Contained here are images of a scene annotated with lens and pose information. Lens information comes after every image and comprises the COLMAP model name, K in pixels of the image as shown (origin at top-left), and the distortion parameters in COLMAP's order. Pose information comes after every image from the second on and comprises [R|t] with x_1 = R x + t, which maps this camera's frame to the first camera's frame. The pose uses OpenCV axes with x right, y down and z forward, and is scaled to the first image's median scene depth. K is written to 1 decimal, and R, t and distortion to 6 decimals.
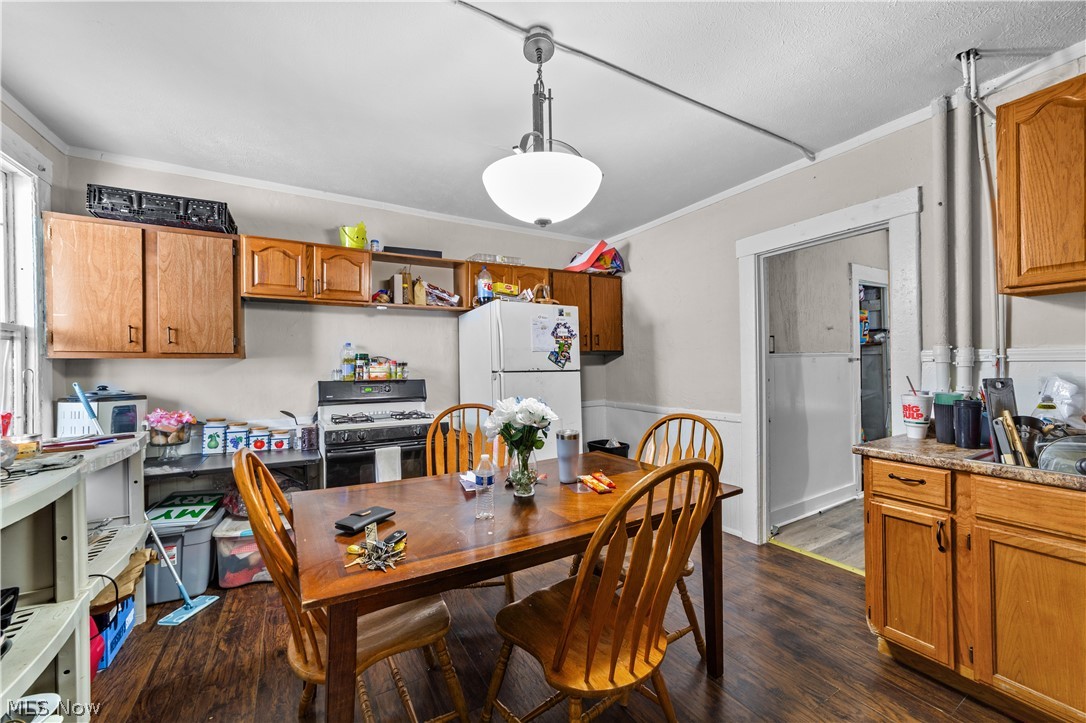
lens RADIAL K [[419.5, 0, 547.1], [0, 419.5, 362.1], [0, 0, 1]] dist [-0.002385, 0.000466]
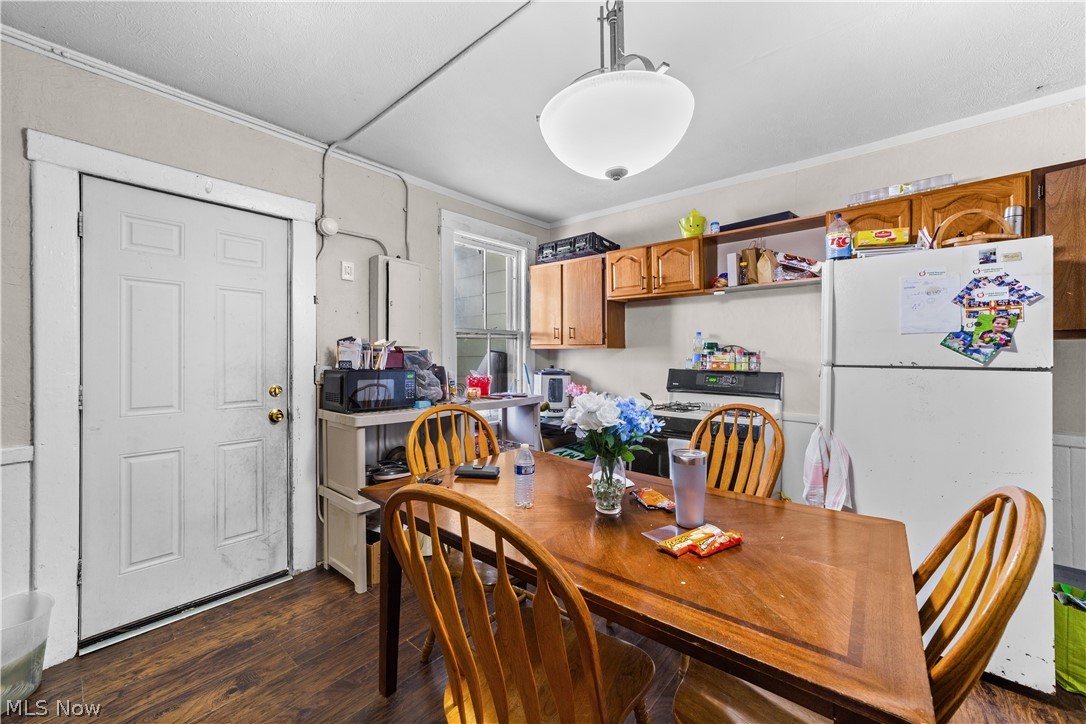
lens RADIAL K [[419.5, 0, 541.0], [0, 419.5, 357.1], [0, 0, 1]] dist [-0.002385, 0.000466]
pose [[0.333836, 0.014416, -0.942521, 0.345360], [-0.002926, 0.999894, 0.014257, 0.000943], [0.942627, -0.002002, 0.333843, 0.305483]]
